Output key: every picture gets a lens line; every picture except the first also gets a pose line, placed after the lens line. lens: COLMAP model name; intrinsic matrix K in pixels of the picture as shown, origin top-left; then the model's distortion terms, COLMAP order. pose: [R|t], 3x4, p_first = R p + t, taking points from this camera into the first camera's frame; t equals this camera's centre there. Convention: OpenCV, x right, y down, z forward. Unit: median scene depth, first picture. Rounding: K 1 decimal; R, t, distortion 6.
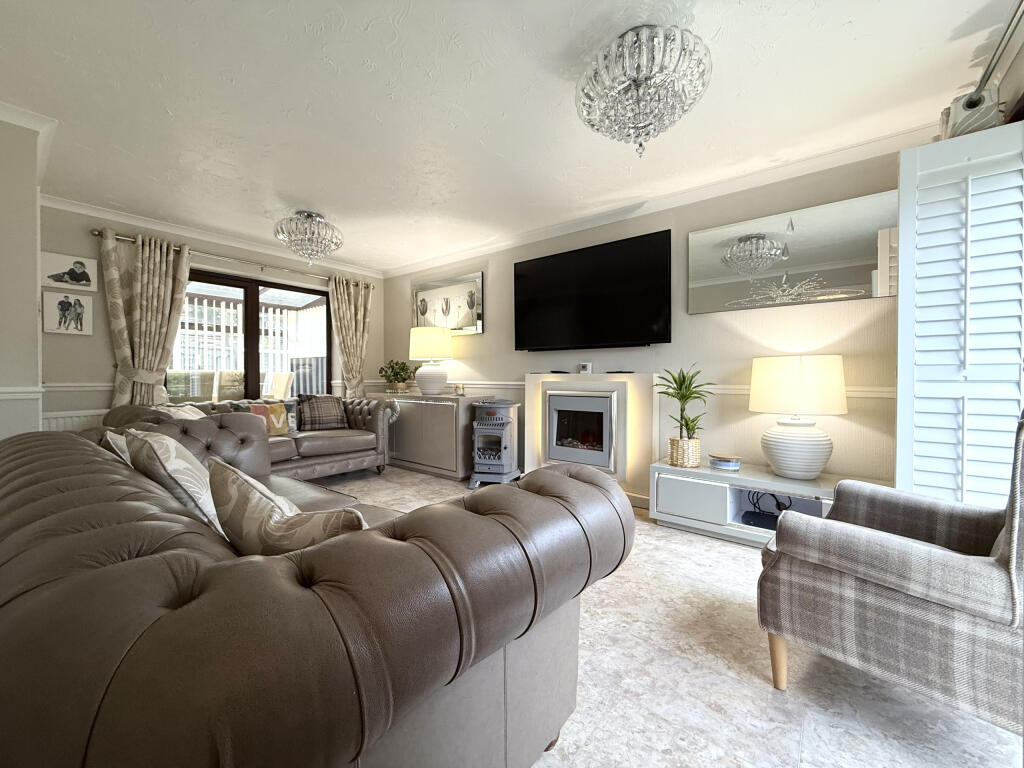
lens RADIAL K [[407.2, 0, 512.7], [0, 407.2, 378.1], [0, 0, 1]] dist [-0.000304, -0.000250]
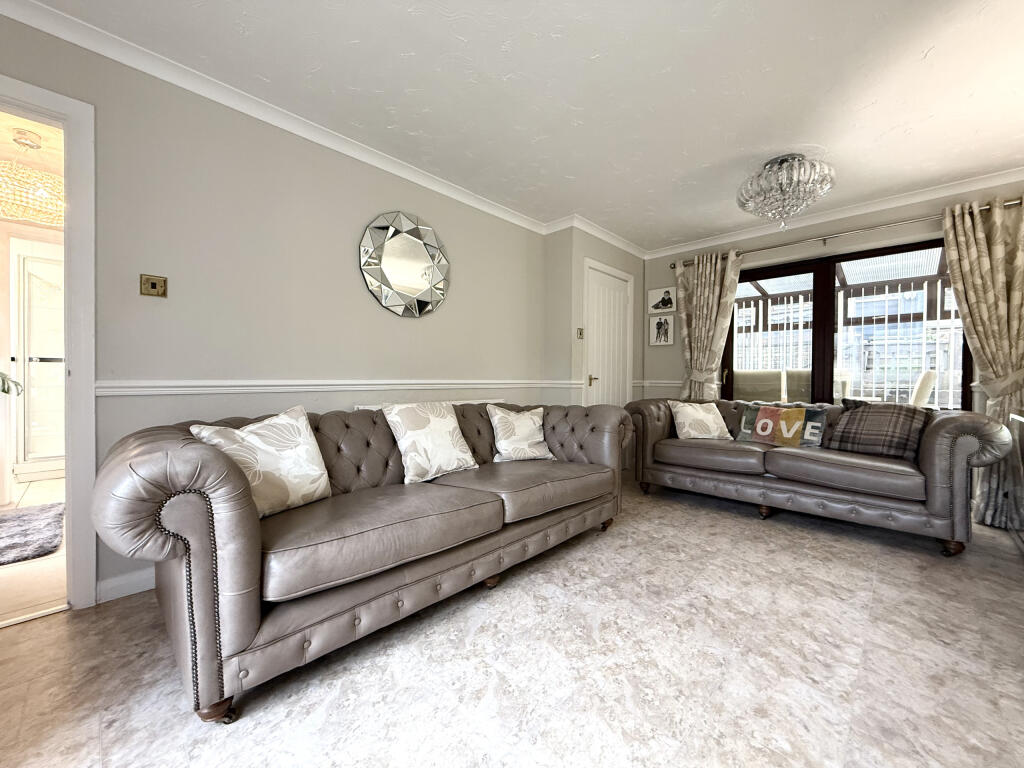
lens RADIAL K [[407.2, 0, 511.7], [0, 407.2, 383.9], [0, 0, 1]] dist [-0.000304, -0.000250]
pose [[-0.104232, 0.009080, -0.994512, 0.306271], [-0.011487, 0.999881, 0.010333, 0.013501], [0.994487, 0.012501, -0.104115, 0.567749]]
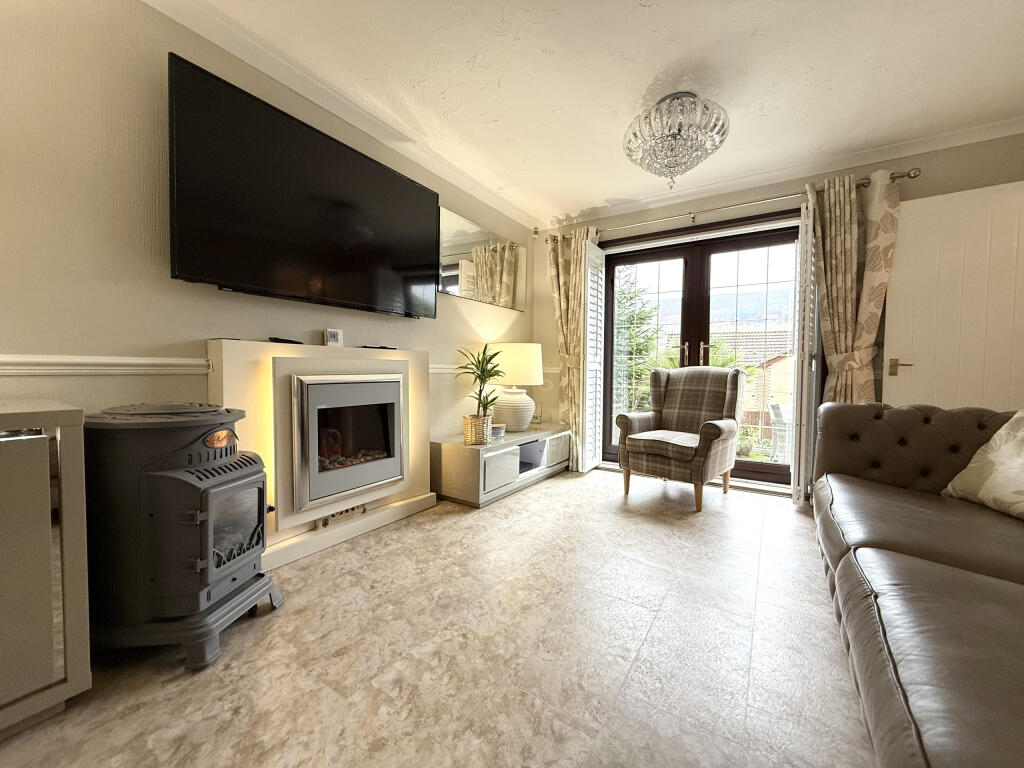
lens RADIAL K [[407.2, 0, 510.4], [0, 407.2, 380.3], [0, 0, 1]] dist [-0.000304, -0.000250]
pose [[-0.089306, -0.033521, 0.995440, -0.469248], [-0.005428, 0.999435, 0.033168, 0.019106], [-0.995989, -0.002441, -0.089438, 0.793858]]
